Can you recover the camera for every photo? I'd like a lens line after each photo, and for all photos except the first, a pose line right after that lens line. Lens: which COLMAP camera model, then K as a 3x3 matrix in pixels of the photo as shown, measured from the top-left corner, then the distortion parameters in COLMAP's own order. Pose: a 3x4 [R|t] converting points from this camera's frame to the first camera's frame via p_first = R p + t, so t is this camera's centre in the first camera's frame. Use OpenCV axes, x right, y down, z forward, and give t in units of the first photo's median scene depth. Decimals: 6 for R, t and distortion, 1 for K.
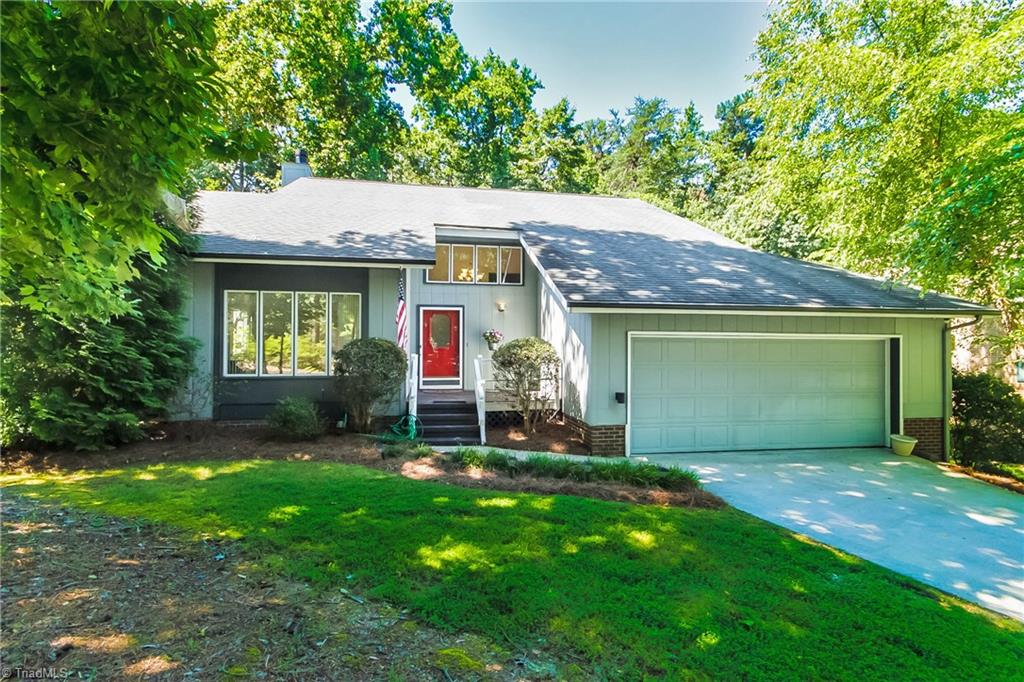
lens RADIAL K [[480.3, 0, 512.0], [0, 480.3, 341.0], [0, 0, 1]] dist [-0.019199, -0.000047]
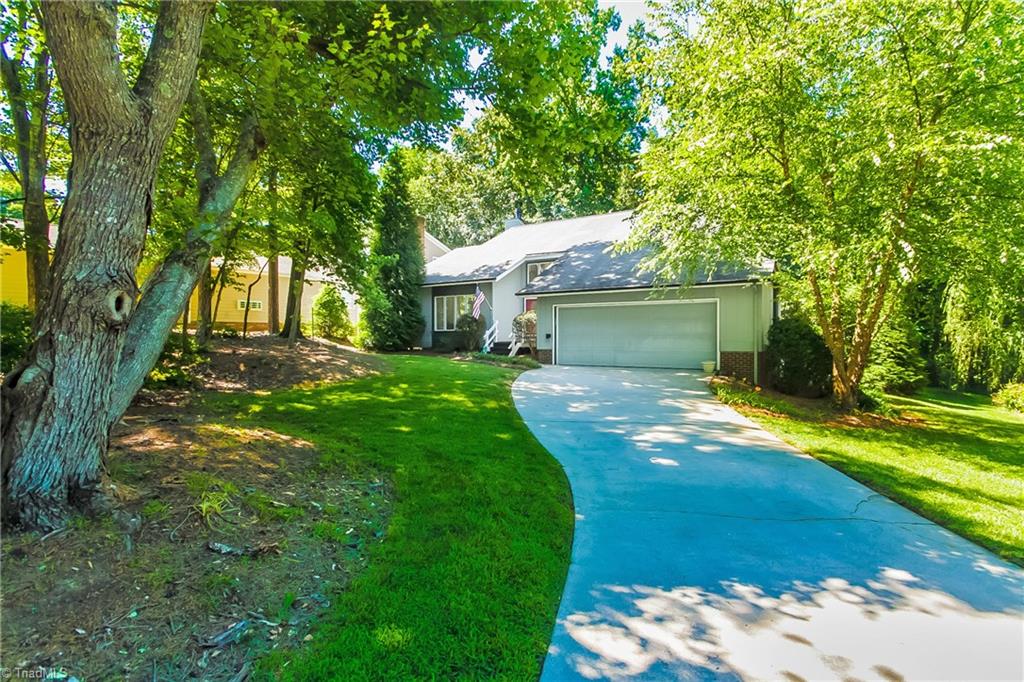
lens RADIAL K [[480.3, 0, 512.0], [0, 480.3, 341.0], [0, 0, 1]] dist [-0.019199, -0.000047]
pose [[0.716541, -0.005085, -0.697526, 1.481800], [0.030155, 0.999264, 0.023692, 0.081629], [0.696893, -0.038010, 0.716167, -0.560648]]
